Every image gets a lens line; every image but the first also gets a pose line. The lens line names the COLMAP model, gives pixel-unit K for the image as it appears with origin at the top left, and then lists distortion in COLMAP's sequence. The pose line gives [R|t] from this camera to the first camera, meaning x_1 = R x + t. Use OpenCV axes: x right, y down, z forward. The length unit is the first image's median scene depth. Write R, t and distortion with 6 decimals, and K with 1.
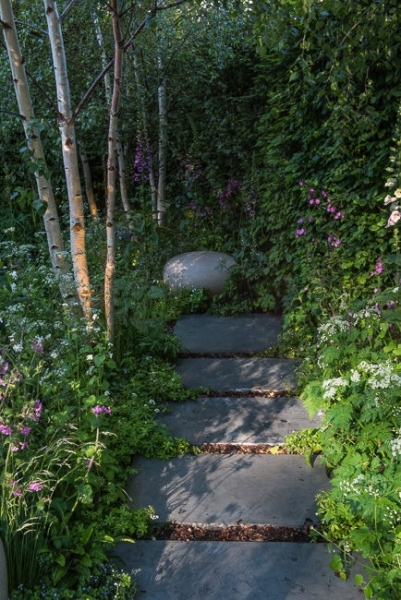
lens RADIAL K [[629.3, 0, 201.8], [0, 629.3, 301.2], [0, 0, 1]] dist [0.054477, 0.000000]
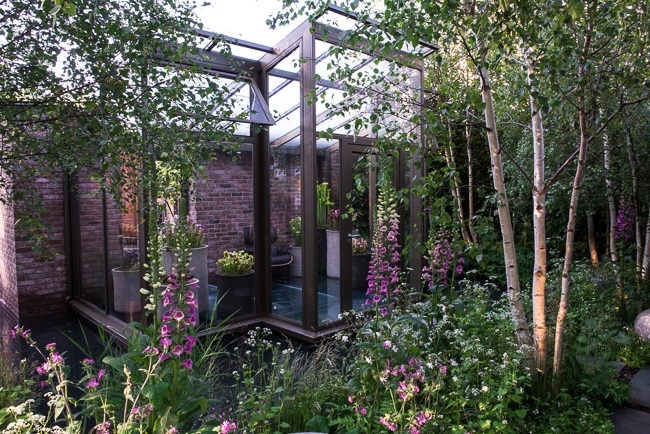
lens RADIAL K [[468.7, 0, 324.6], [0, 468.7, 217.4], [0, 0, 1]] dist [-0.045533, -0.007359]
pose [[0.725983, 0.059196, -0.685160, 0.116579], [-0.186682, 0.975843, -0.113495, -0.045519], [0.661890, 0.210303, 0.719496, 0.047190]]
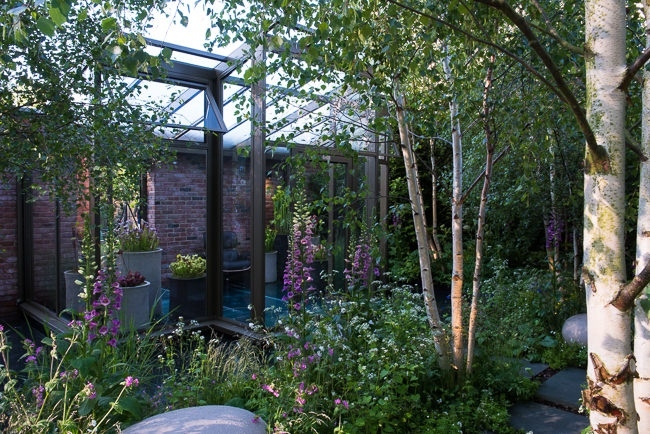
lens RADIAL K [[508.6, 0, 325.5], [0, 508.6, 216.2], [0, 0, 1]] dist [-0.028684, -0.006319]
pose [[0.746665, 0.060768, -0.662419, 0.310769], [-0.197509, 0.971163, -0.133537, -0.046942], [0.635202, 0.230541, 0.737136, -0.003082]]
